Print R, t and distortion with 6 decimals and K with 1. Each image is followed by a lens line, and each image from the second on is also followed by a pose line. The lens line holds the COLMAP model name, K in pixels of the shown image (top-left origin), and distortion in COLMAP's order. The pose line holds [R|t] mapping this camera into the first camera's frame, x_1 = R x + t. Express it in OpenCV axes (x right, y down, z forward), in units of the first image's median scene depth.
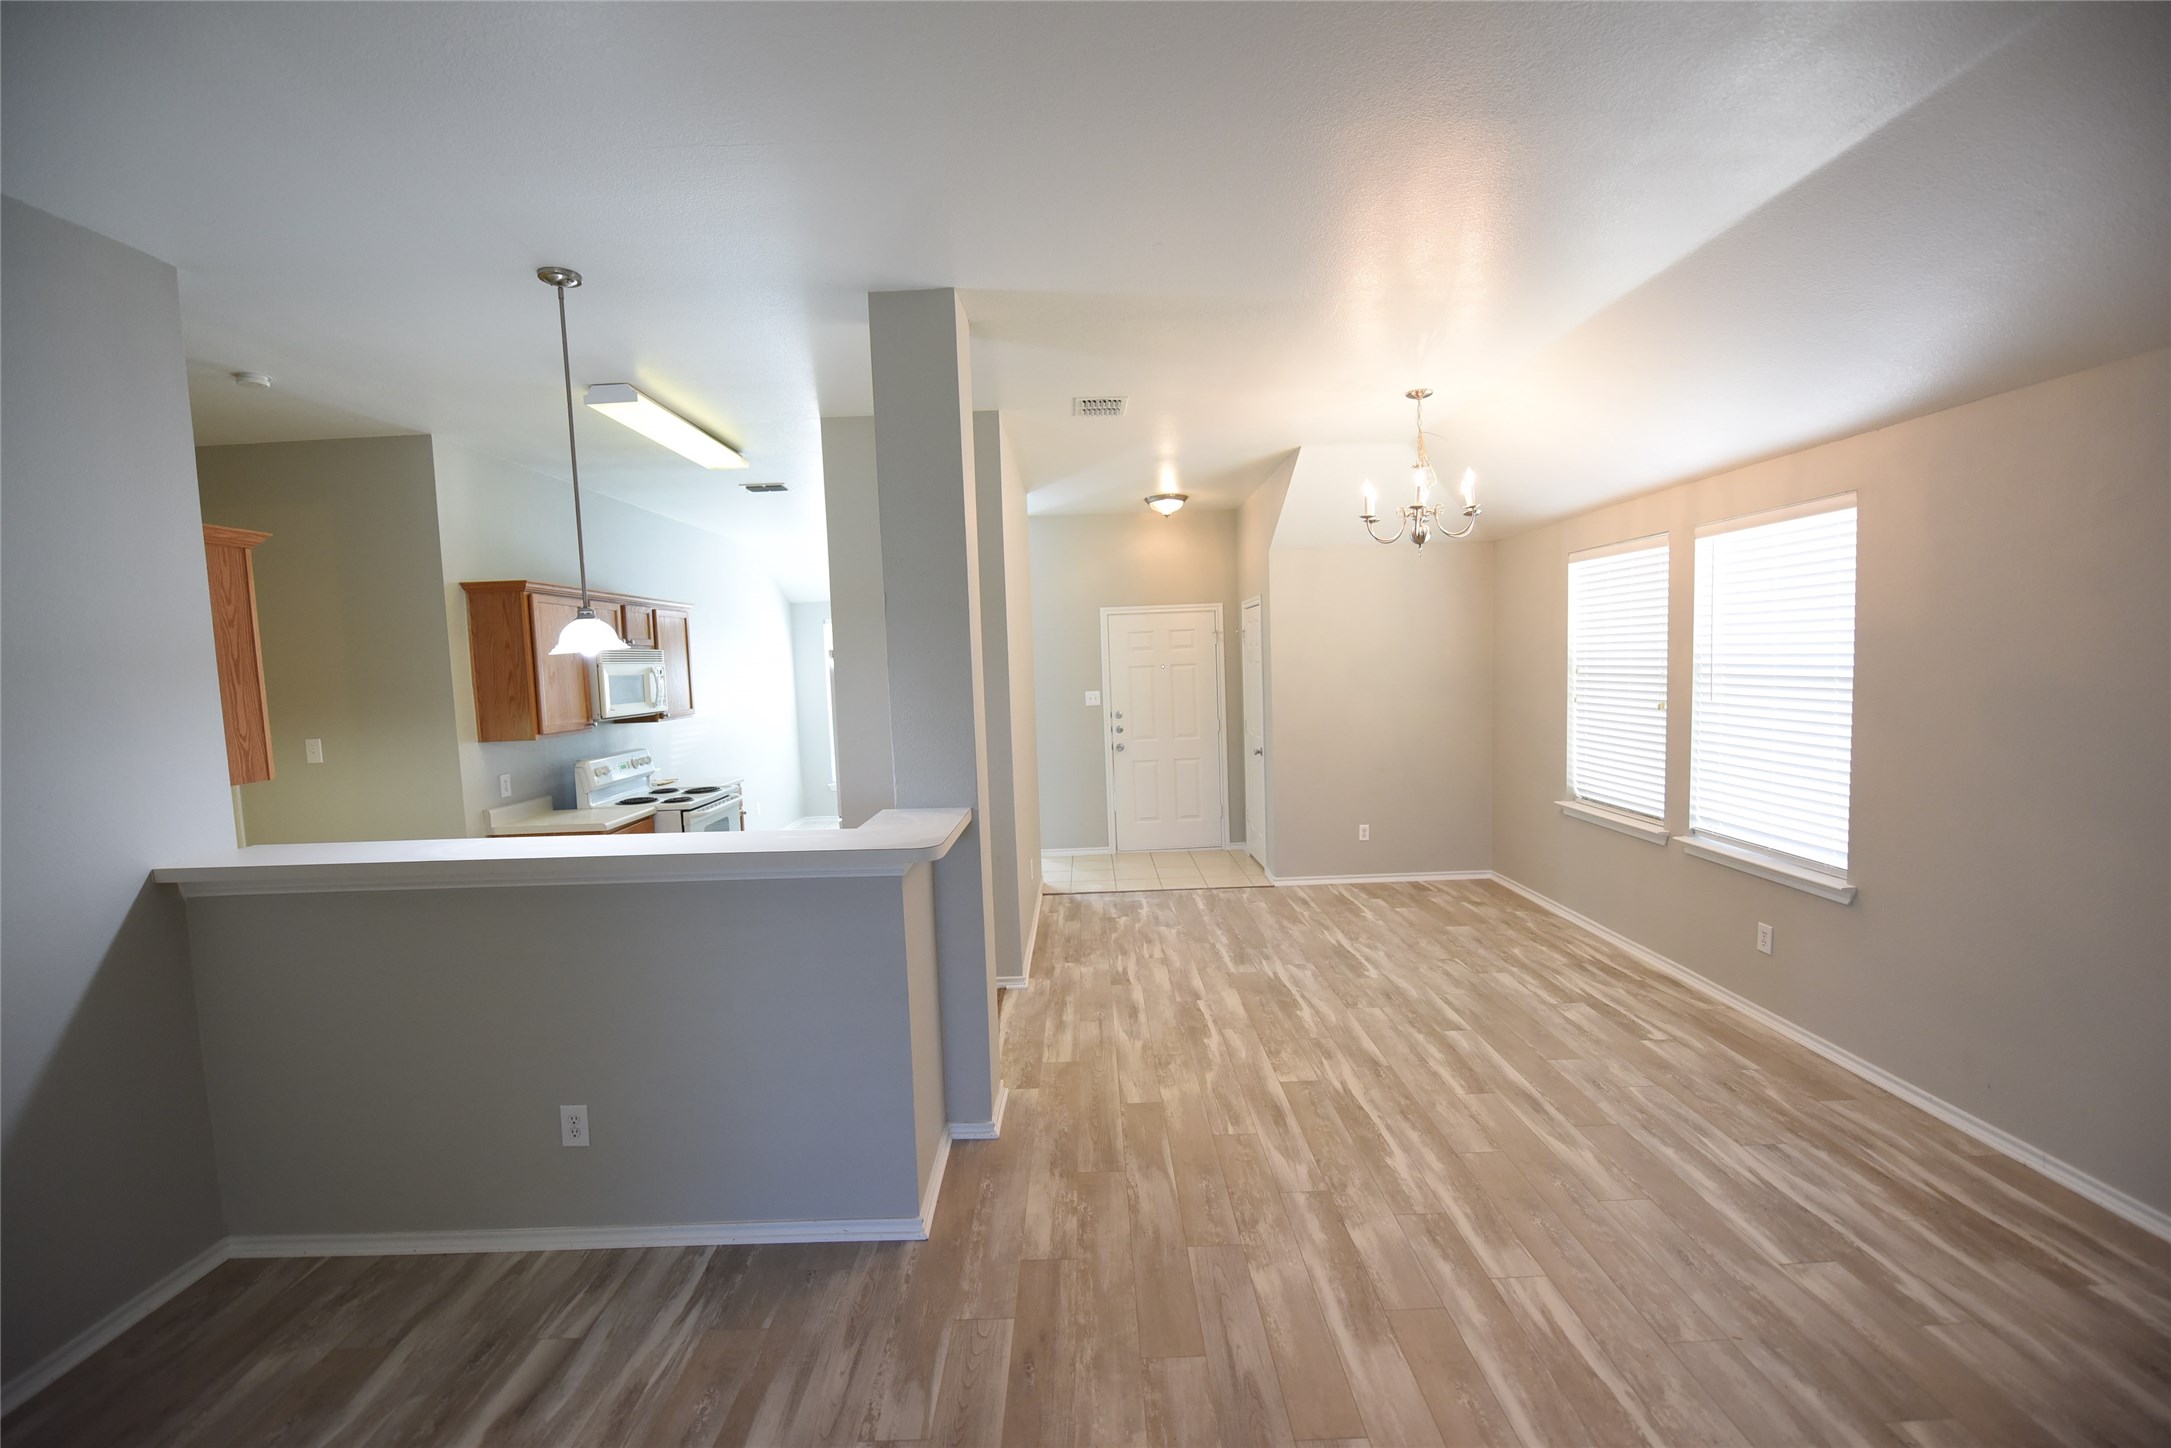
lens RADIAL K [[871.8, 0, 1087.7], [0, 871.8, 726.2], [0, 0, 1]] dist [-0.015883, -0.001428]
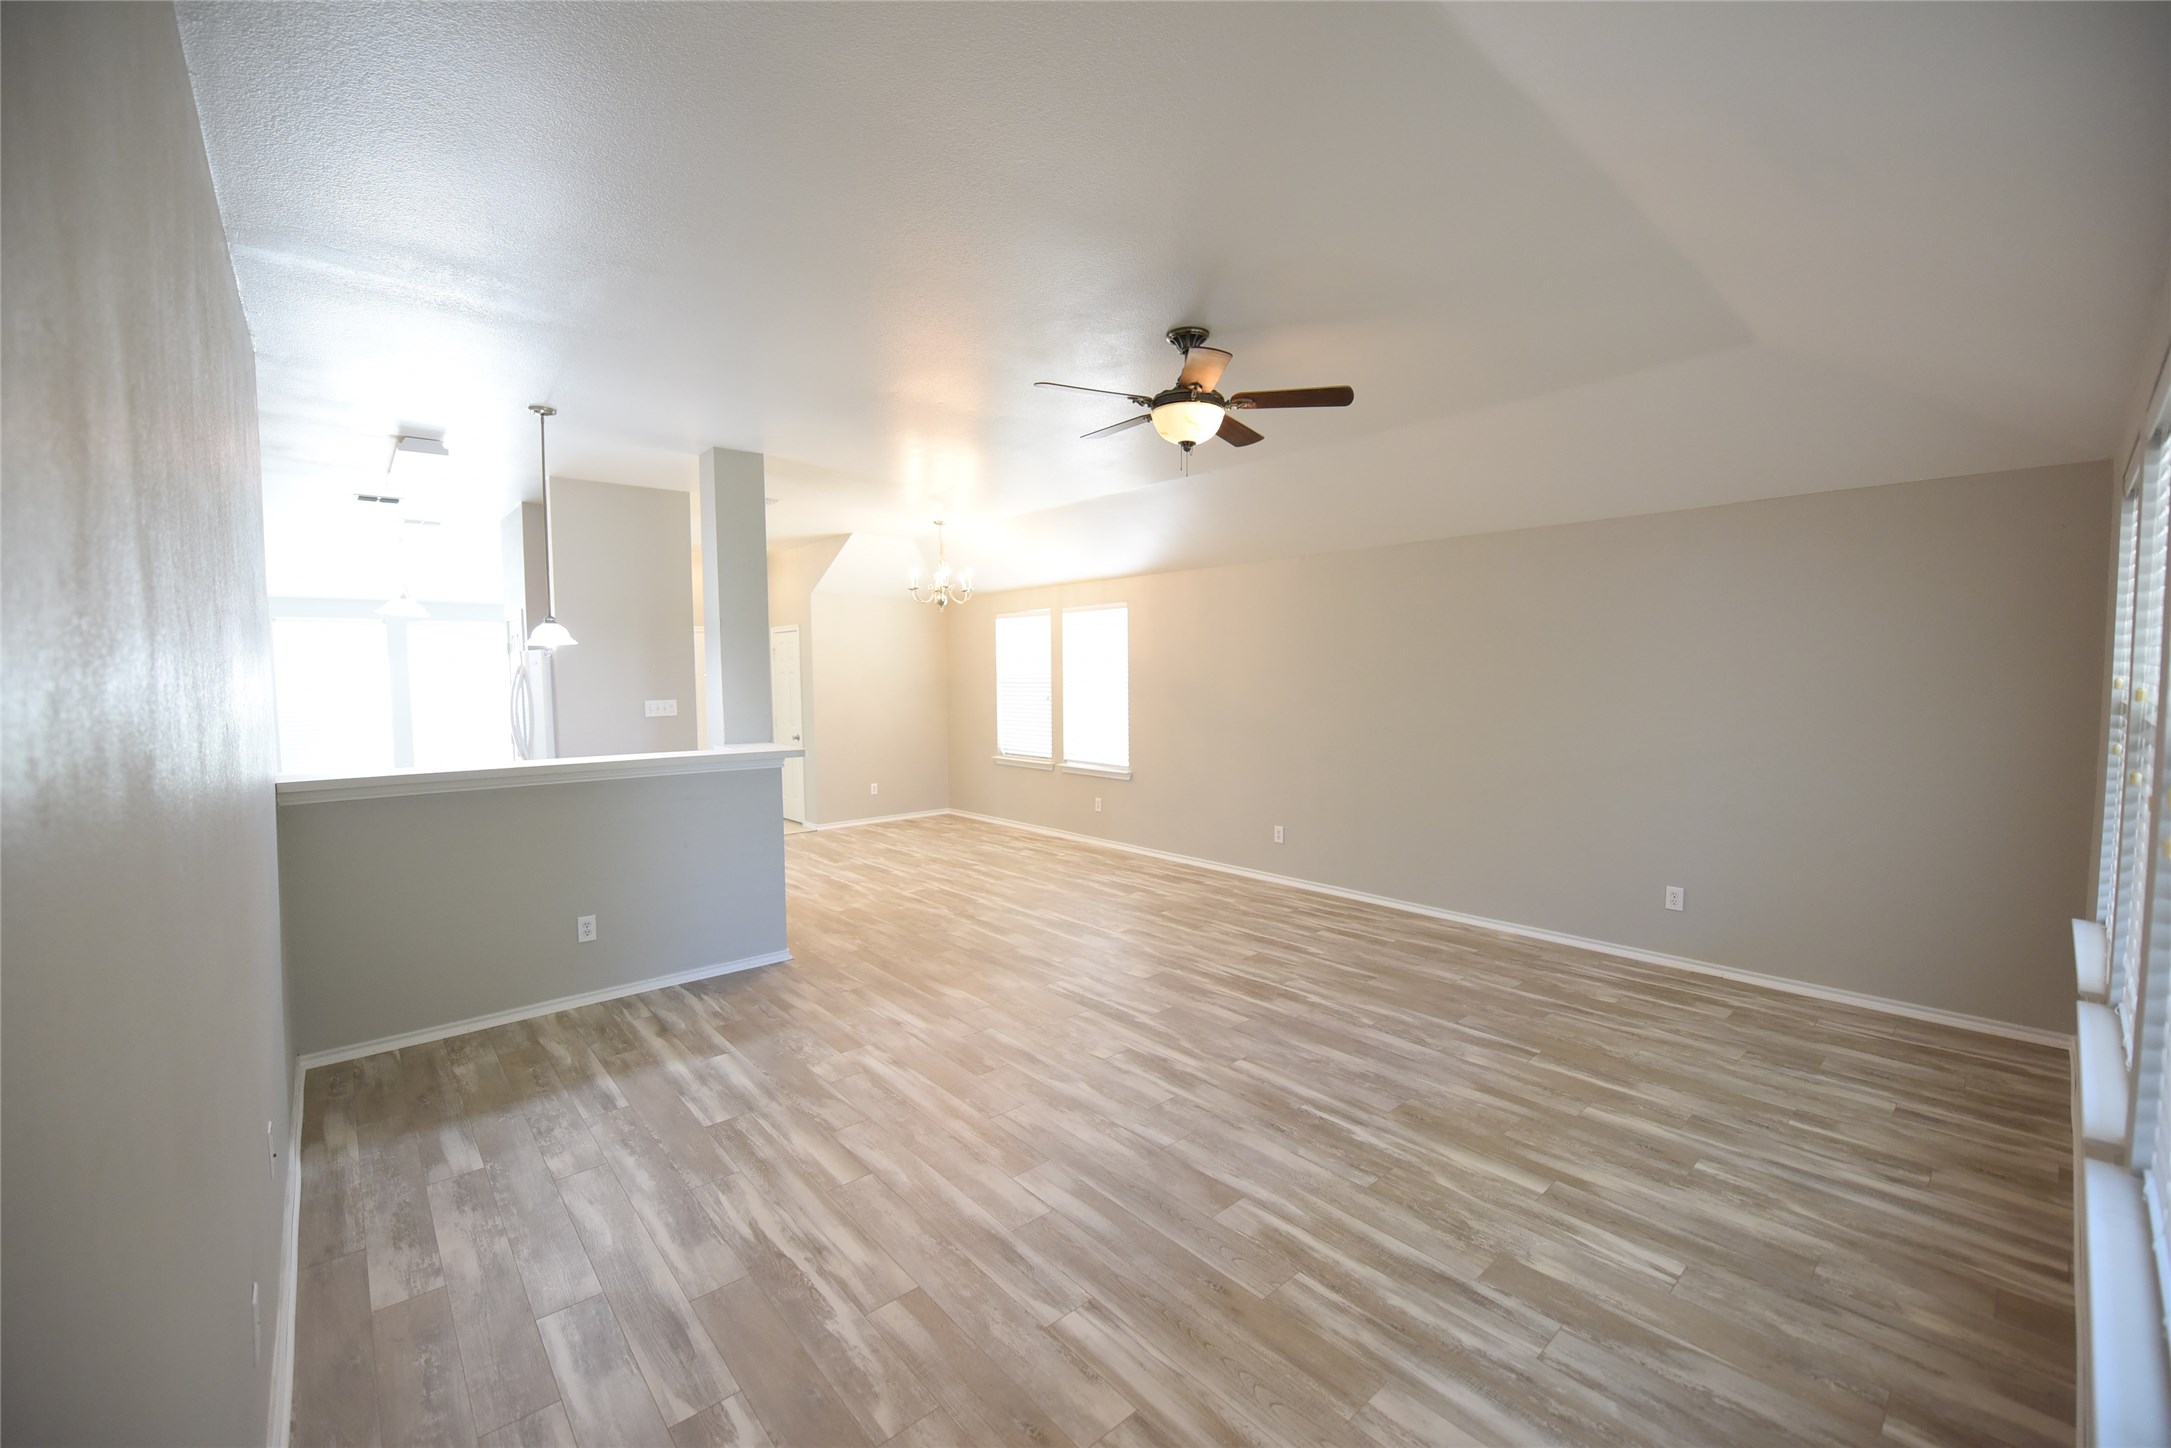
lens RADIAL K [[871.8, 0, 1090.3], [0, 871.8, 728.0], [0, 0, 1]] dist [-0.015883, -0.001428]
pose [[0.751305, -0.014174, 0.659803, -0.592846], [0.032105, 0.999371, -0.015089, 0.081919], [-0.659174, 0.032520, 0.751287, -0.557150]]
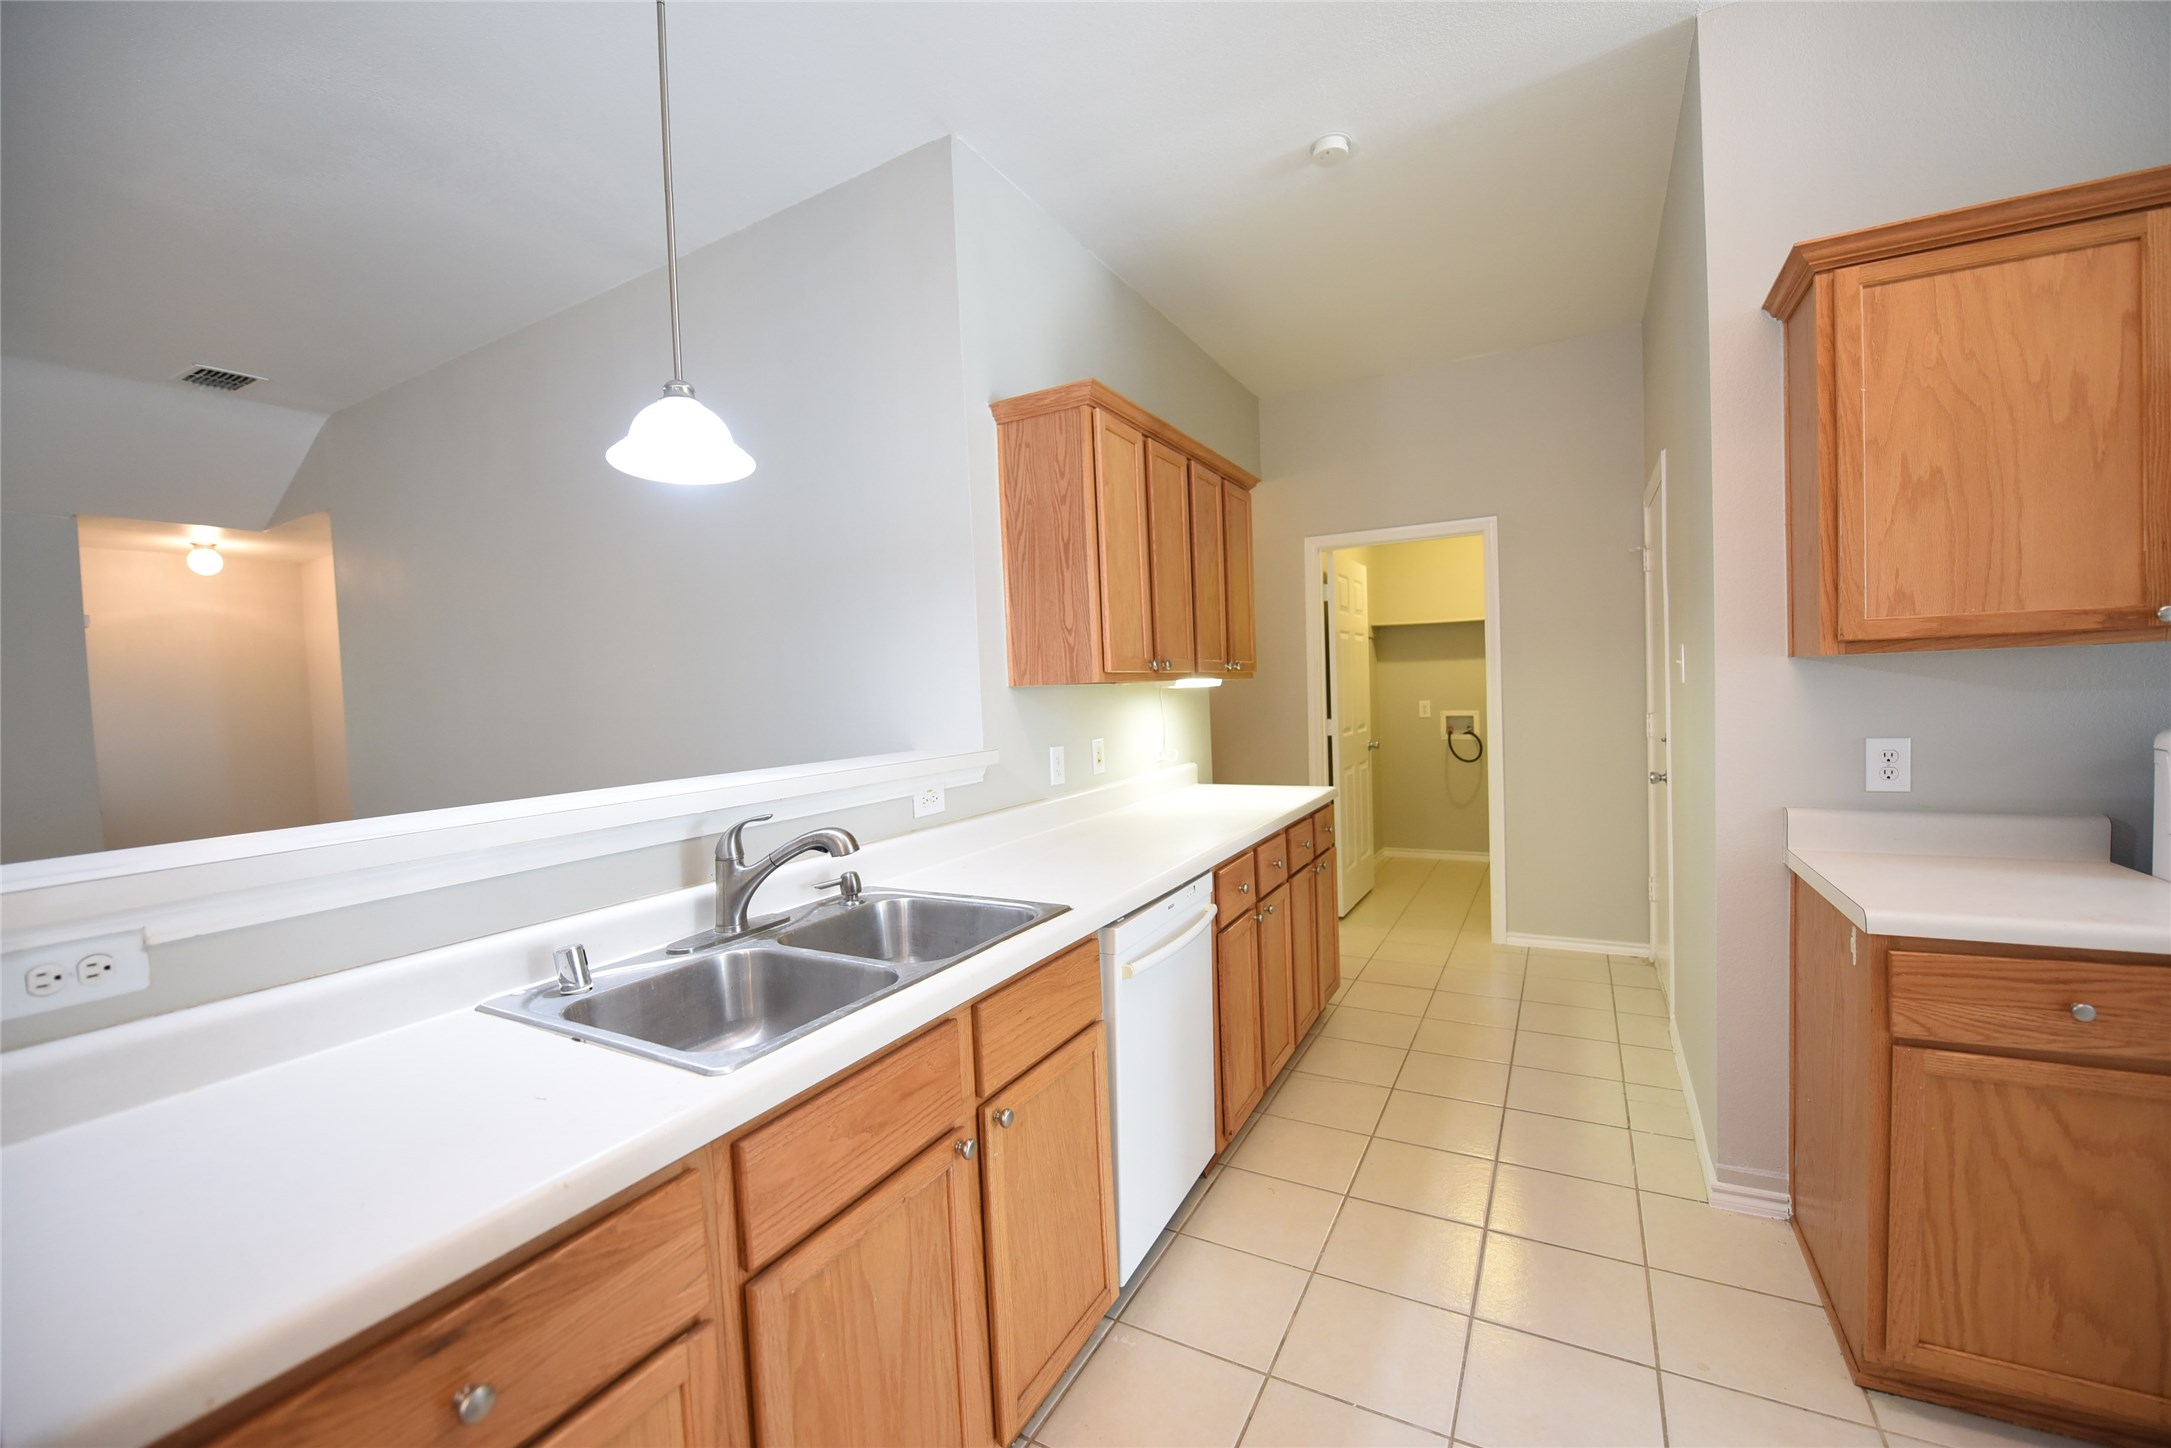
lens RADIAL K [[871.8, 0, 1082.9], [0, 871.8, 724.2], [0, 0, 1]] dist [-0.015883, -0.001428]
pose [[-0.484146, 0.094854, -0.869830, -0.144423], [-0.006537, 0.993687, 0.111999, 0.005949], [0.874963, 0.059910, -0.480470, 1.008974]]
